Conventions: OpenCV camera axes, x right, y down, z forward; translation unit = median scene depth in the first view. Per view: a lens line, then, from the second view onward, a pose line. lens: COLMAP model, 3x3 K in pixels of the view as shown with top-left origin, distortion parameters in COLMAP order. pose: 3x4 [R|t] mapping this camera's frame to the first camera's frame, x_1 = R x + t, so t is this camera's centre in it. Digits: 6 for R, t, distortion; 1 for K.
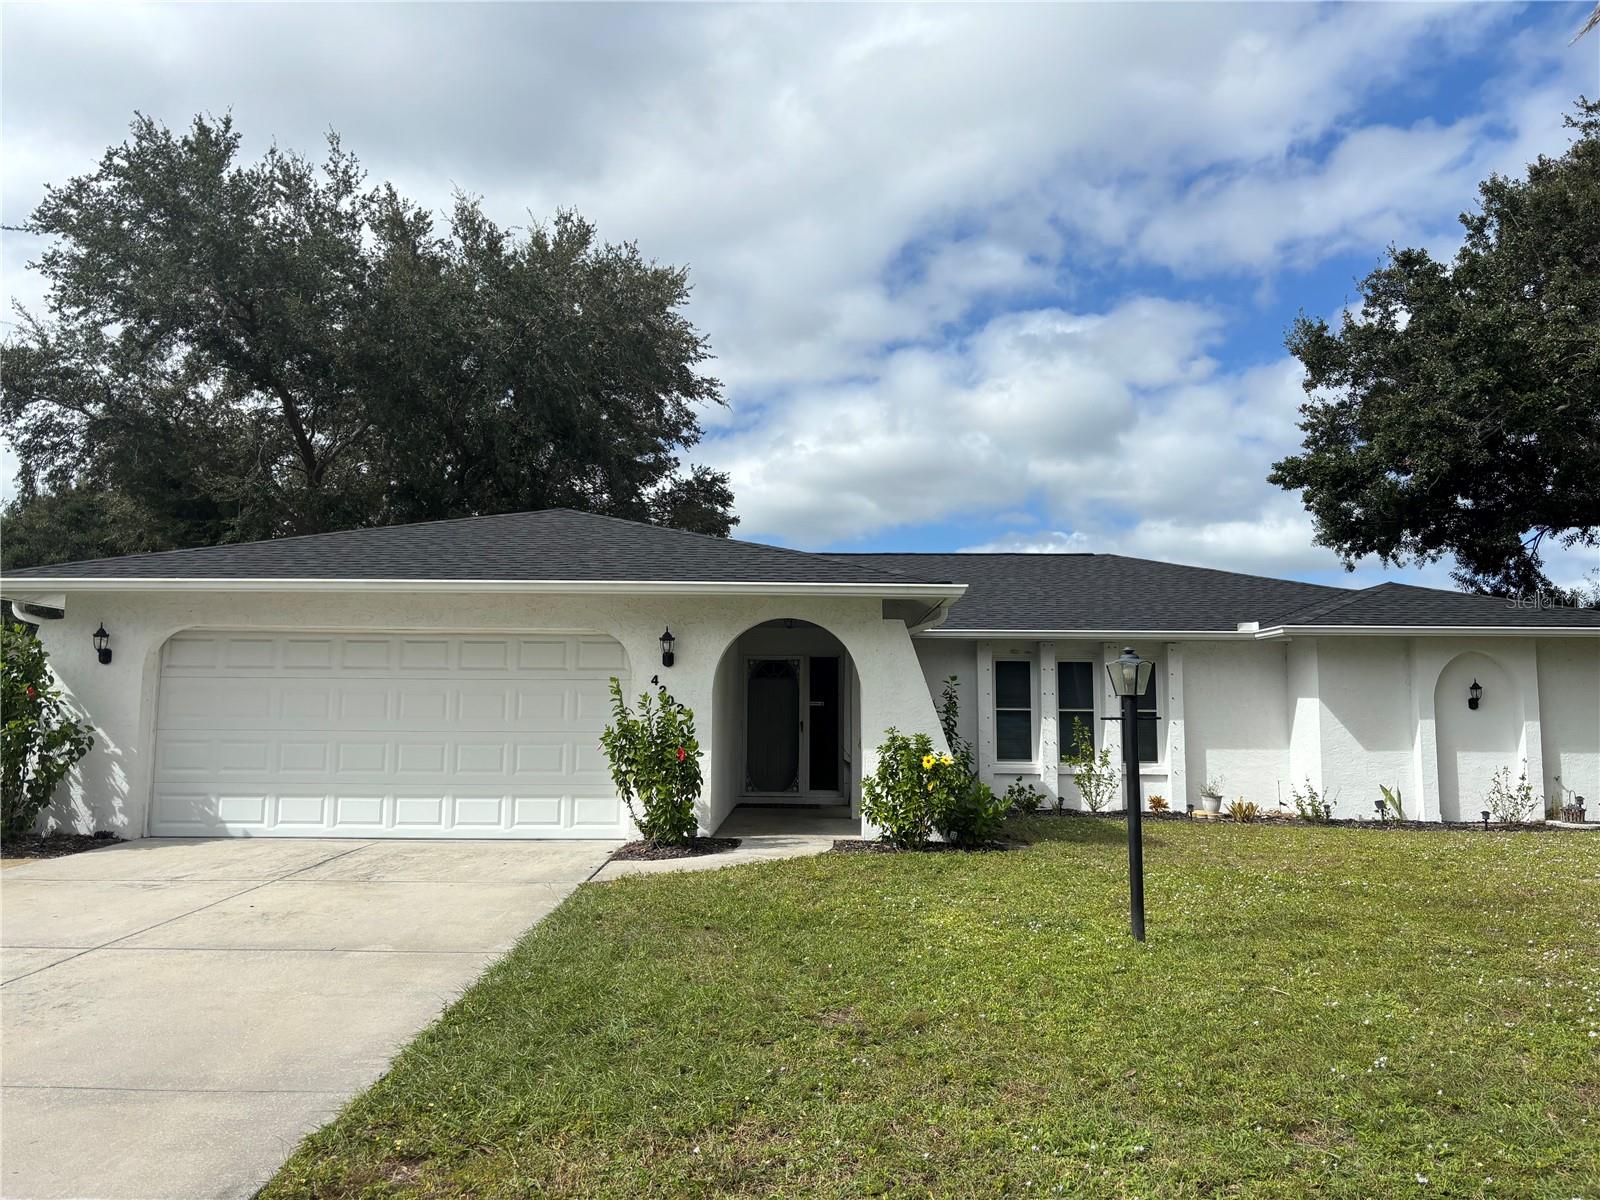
lens RADIAL K [[1203.0, 0, 795.1], [0, 1203.0, 536.4], [0, 0, 1]] dist [0.052345, -0.000637]
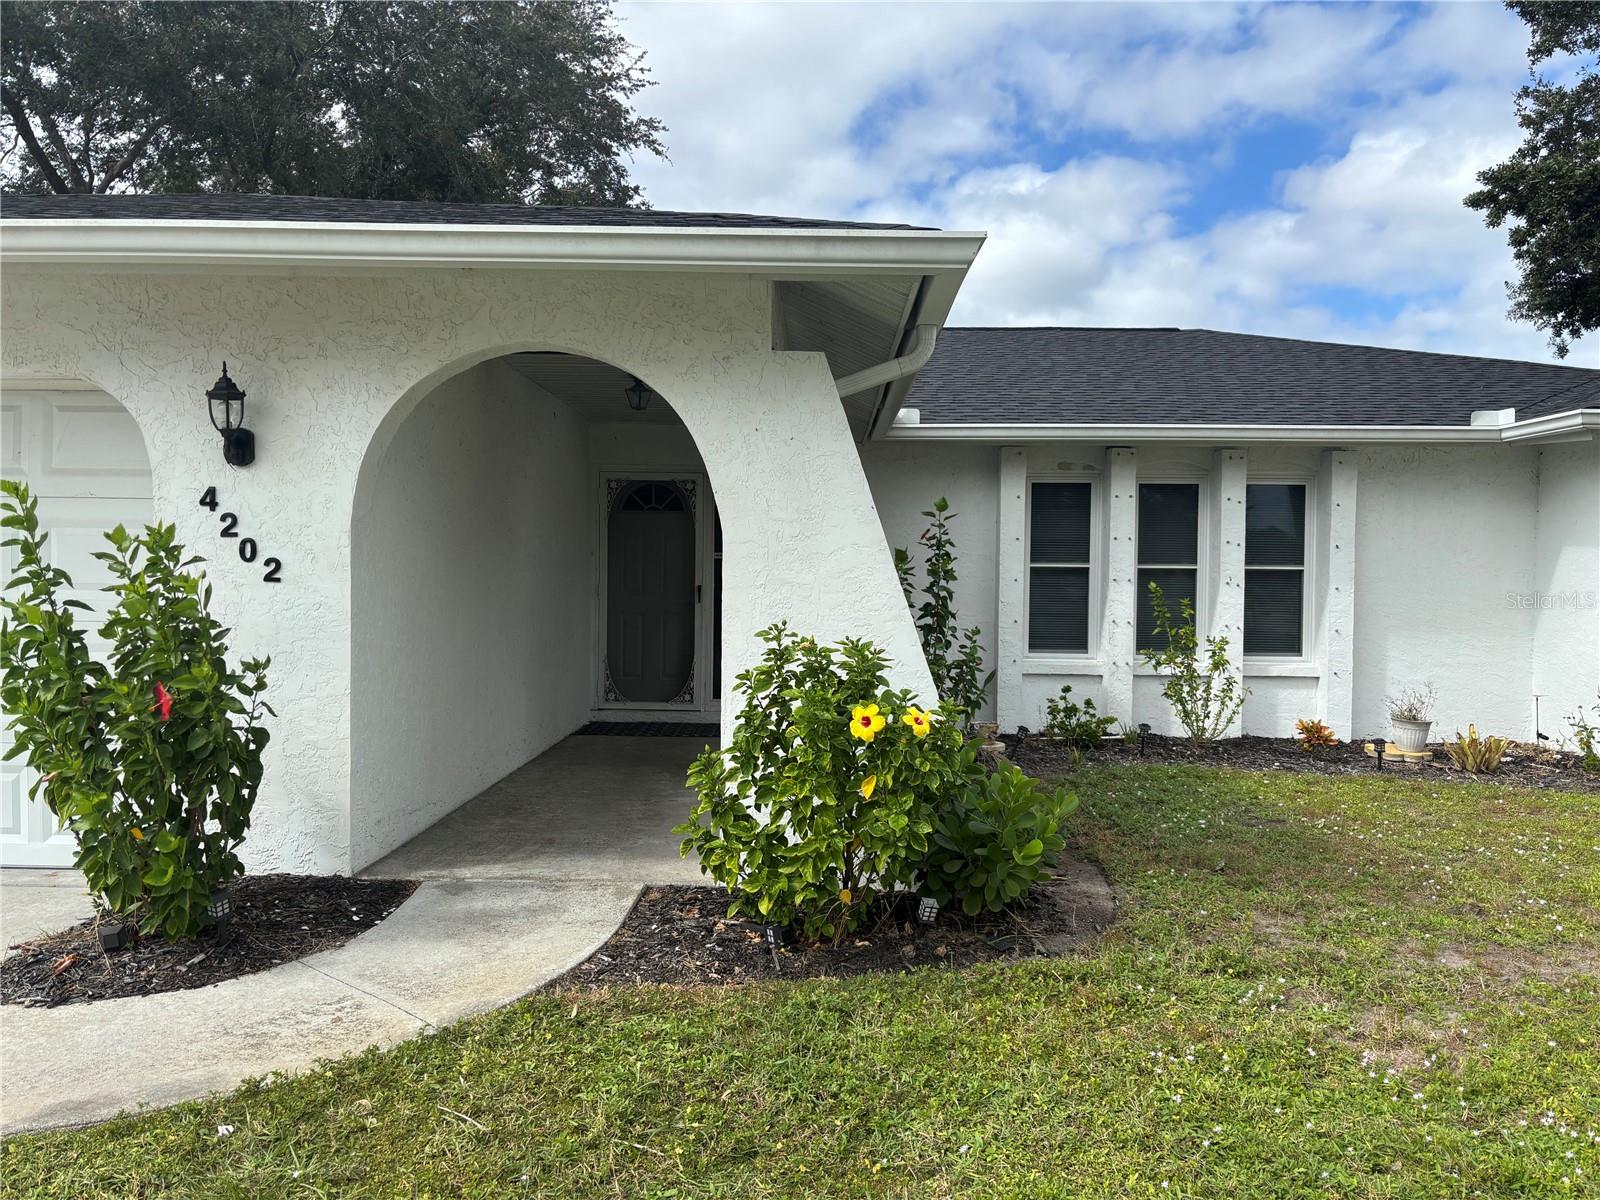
lens RADIAL K [[1215.3, 0, 800.0], [0, 1215.3, 600.0], [0, 0, 1]] dist [0.001453, 0.000353]
pose [[0.999964, 0.004948, -0.006934, 0.063450], [-0.003634, 0.984009, 0.178083, 0.059114], [0.007704, -0.178051, 0.983991, 0.442275]]
